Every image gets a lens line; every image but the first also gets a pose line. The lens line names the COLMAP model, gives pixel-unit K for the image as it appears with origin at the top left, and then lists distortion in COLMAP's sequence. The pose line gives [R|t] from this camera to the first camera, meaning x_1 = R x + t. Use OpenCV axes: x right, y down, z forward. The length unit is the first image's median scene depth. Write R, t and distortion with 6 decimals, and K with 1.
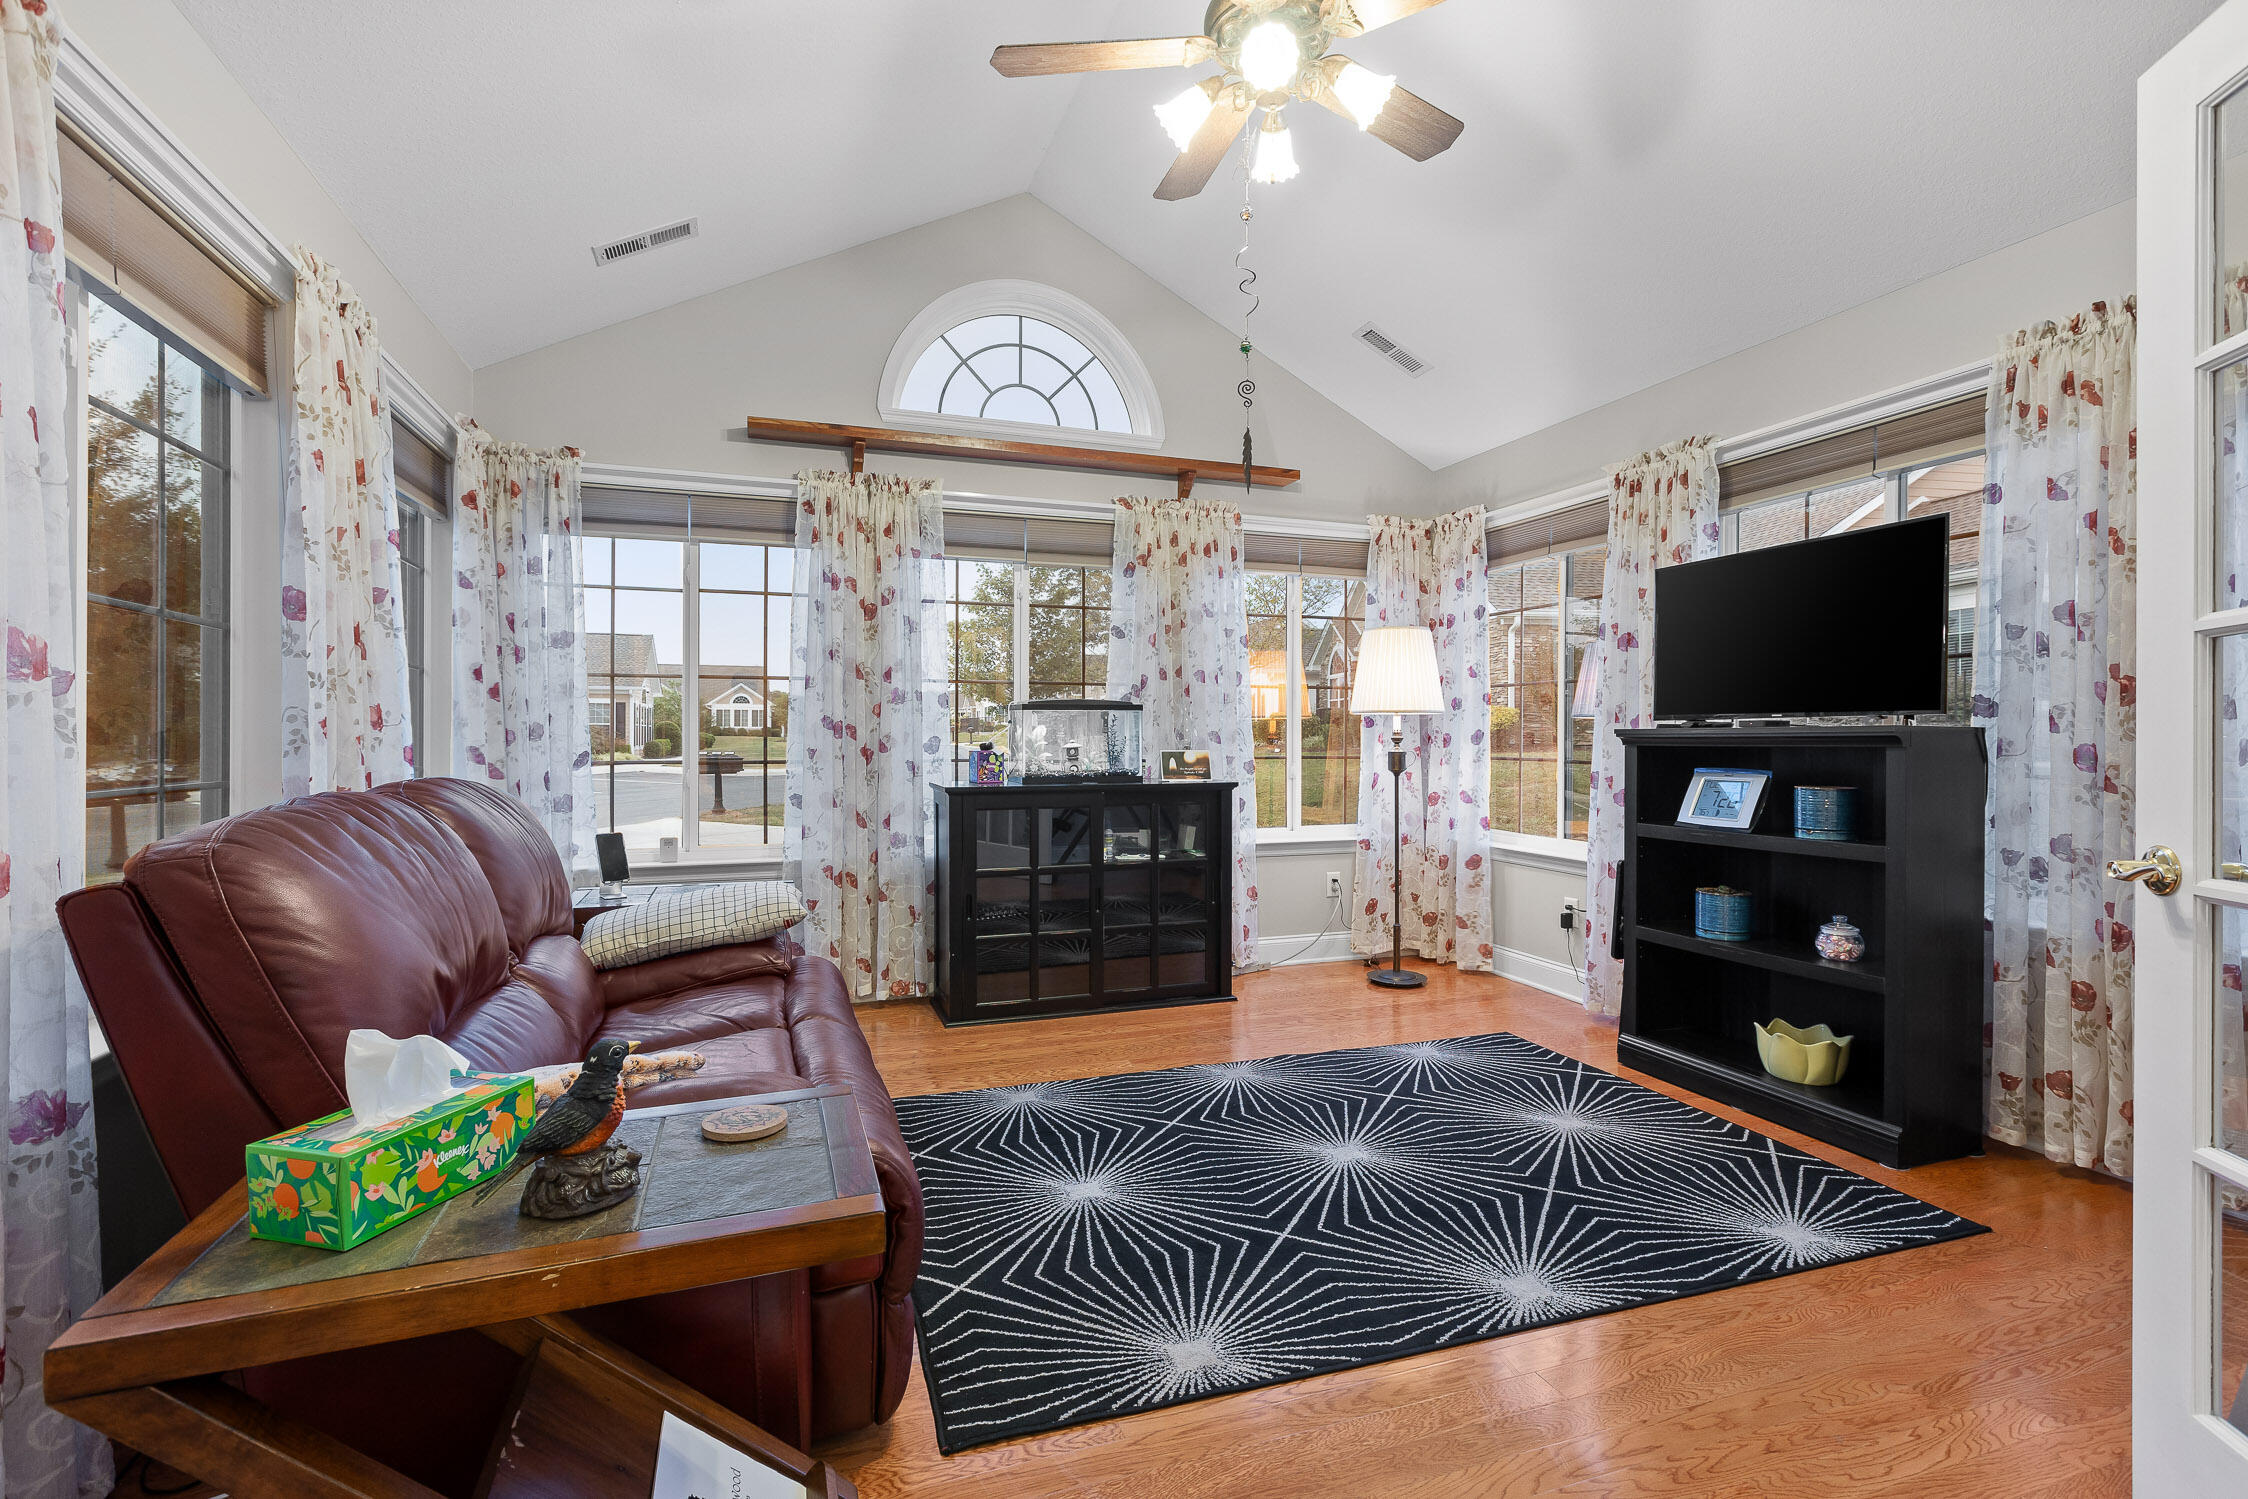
lens RADIAL K [[1011.5, 0, 1119.2], [0, 1011.5, 743.0], [0, 0, 1]] dist [0.000354, 0.000418]
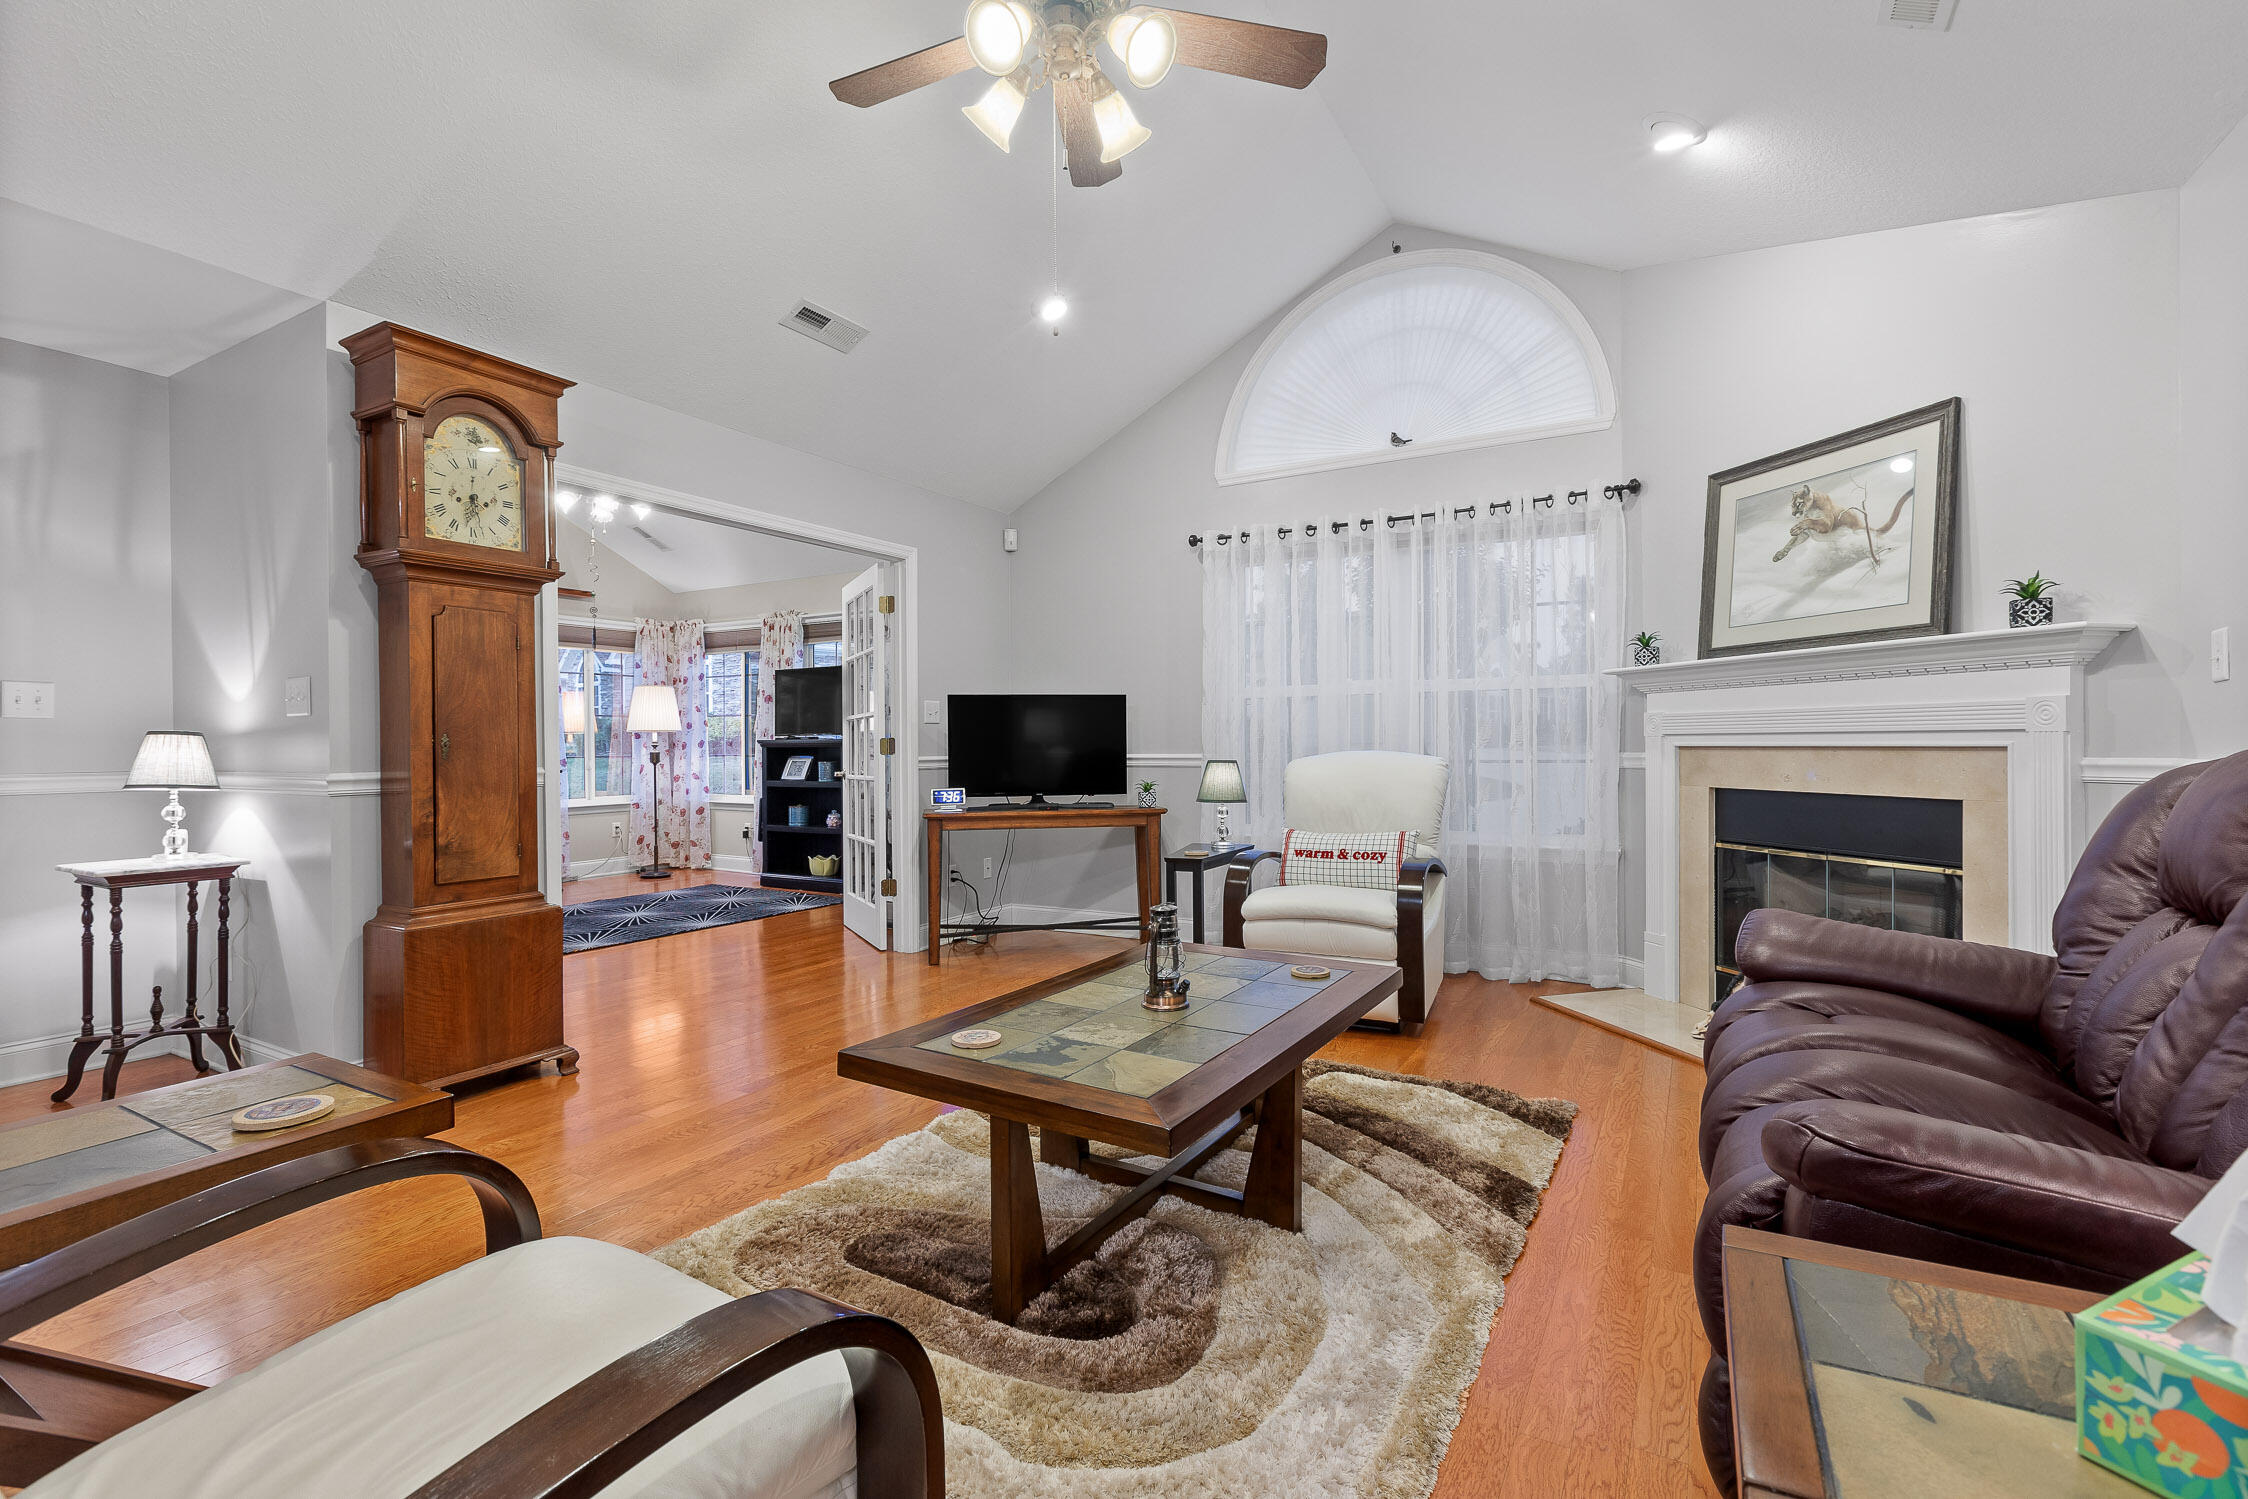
lens RADIAL K [[1011.5, 0, 1137.5], [0, 1011.5, 744.1], [0, 0, 1]] dist [0.000354, 0.000418]
pose [[0.754857, -0.011327, 0.655791, -0.262868], [0.013592, 0.999906, 0.001625, 0.002554], [-0.655748, 0.007687, 0.754941, -0.942570]]
